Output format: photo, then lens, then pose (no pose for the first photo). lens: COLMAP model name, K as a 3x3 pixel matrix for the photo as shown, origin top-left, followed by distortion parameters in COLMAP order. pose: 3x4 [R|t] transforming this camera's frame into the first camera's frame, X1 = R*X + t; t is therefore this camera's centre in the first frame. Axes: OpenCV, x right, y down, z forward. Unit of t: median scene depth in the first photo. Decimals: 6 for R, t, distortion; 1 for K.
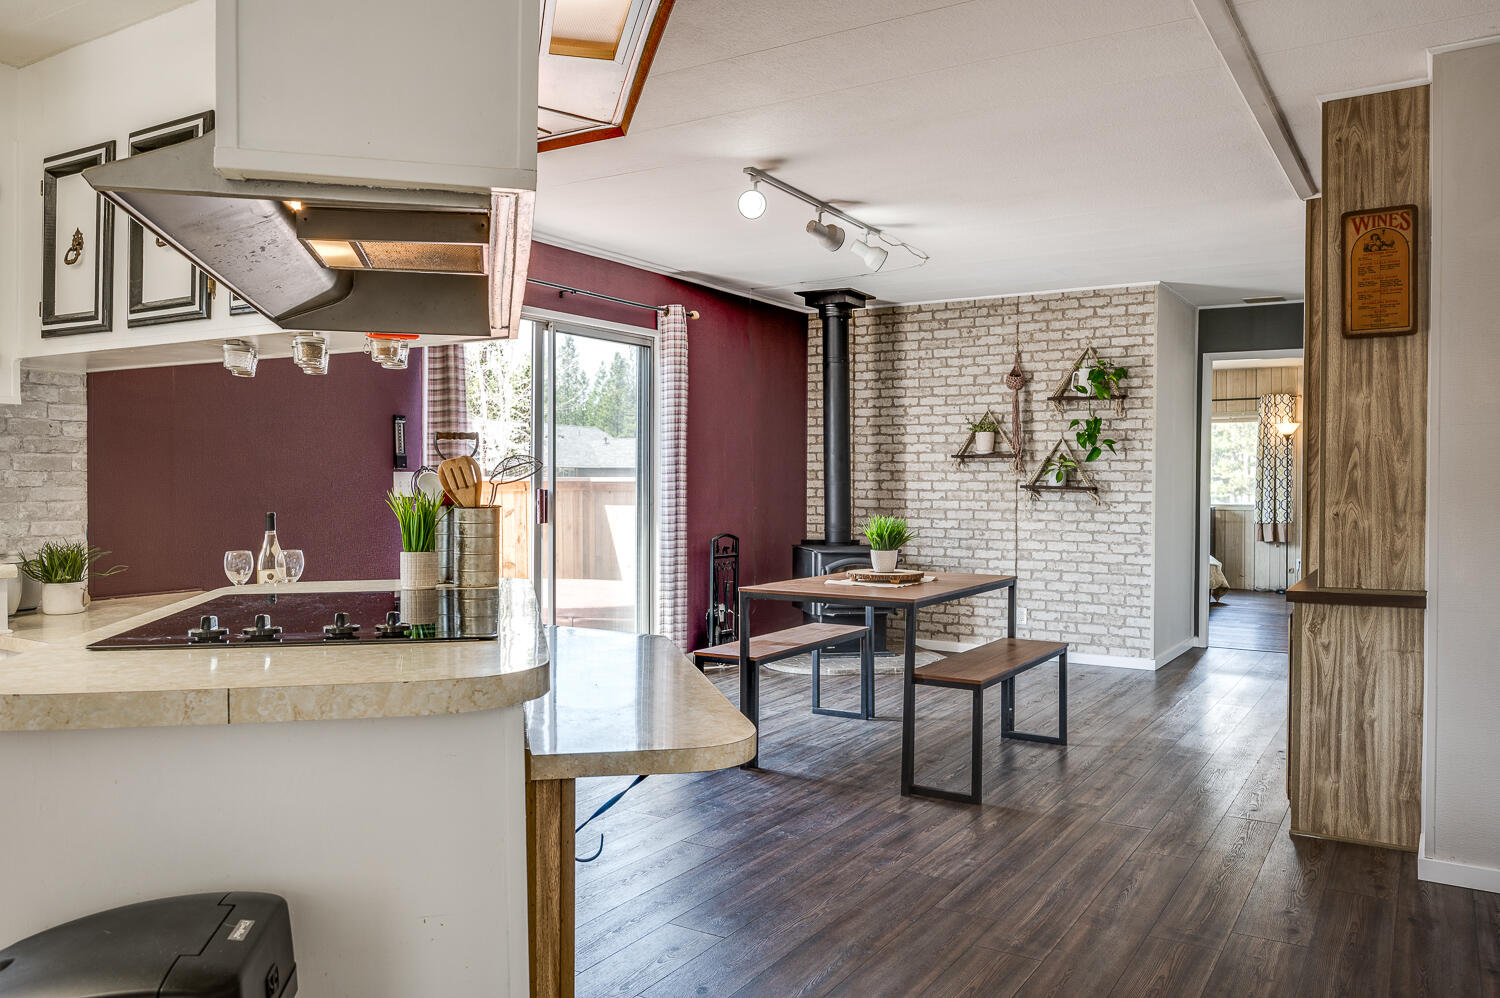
lens RADIAL K [[1114.5, 0, 753.8], [0, 1114.5, 491.5], [0, 0, 1]] dist [0.001020, -0.000323]
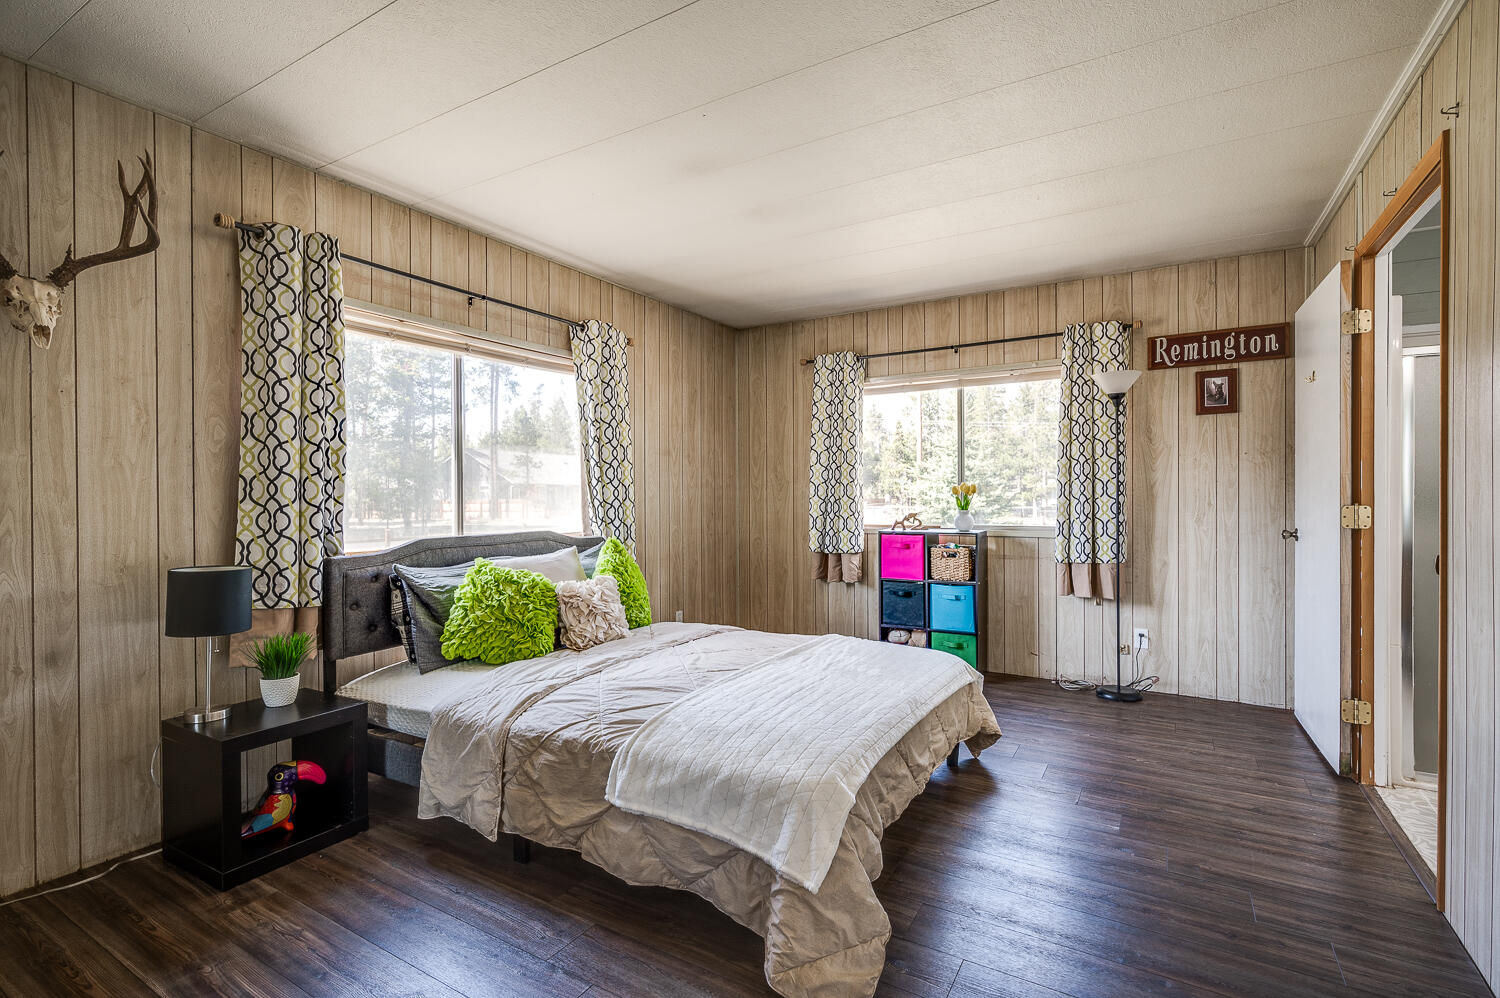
lens RADIAL K [[690.5, 0, 750.4], [0, 690.5, 498.8], [0, 0, 1]] dist [0.000270, 0.000008]
pose [[0.999805, -0.010436, 0.016782, 0.477191], [0.010424, 0.999945, 0.000777, -0.006779], [-0.016789, -0.000602, 0.999859, 1.077417]]
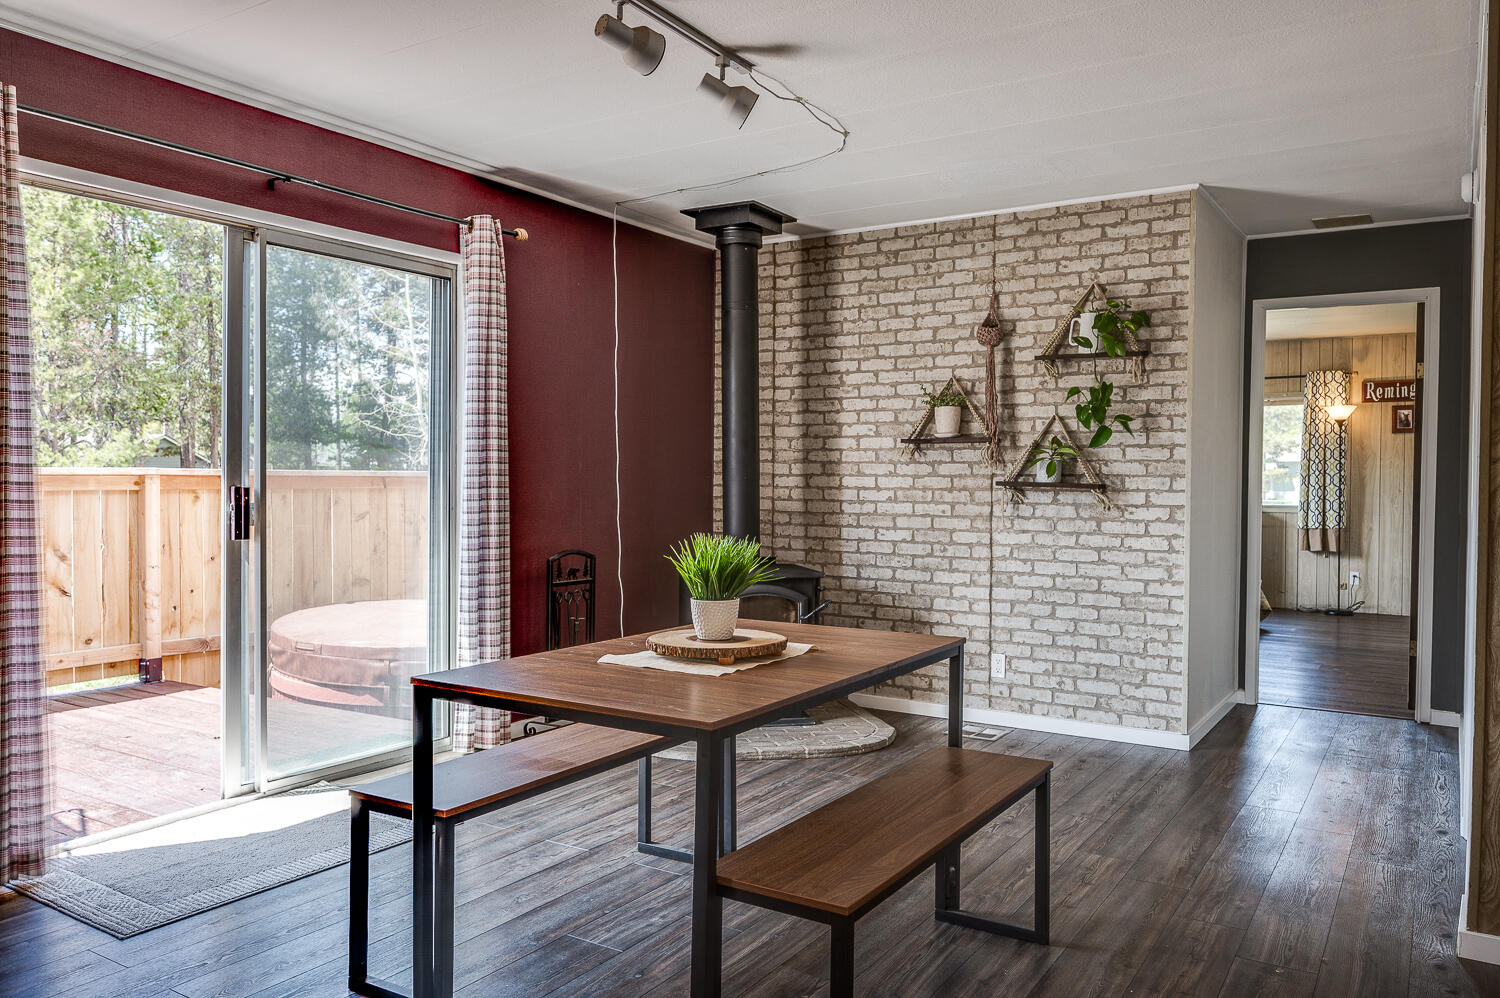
lens RADIAL K [[1099.3, 0, 746.1], [0, 1099.3, 500.3], [0, 0, 1]] dist [-0.001781, 0.000432]
pose [[0.999852, 0.001006, -0.017171, 0.092373], [-0.000816, 0.999938, 0.011071, -0.001211], [0.017181, -0.011056, 0.999791, 0.300140]]
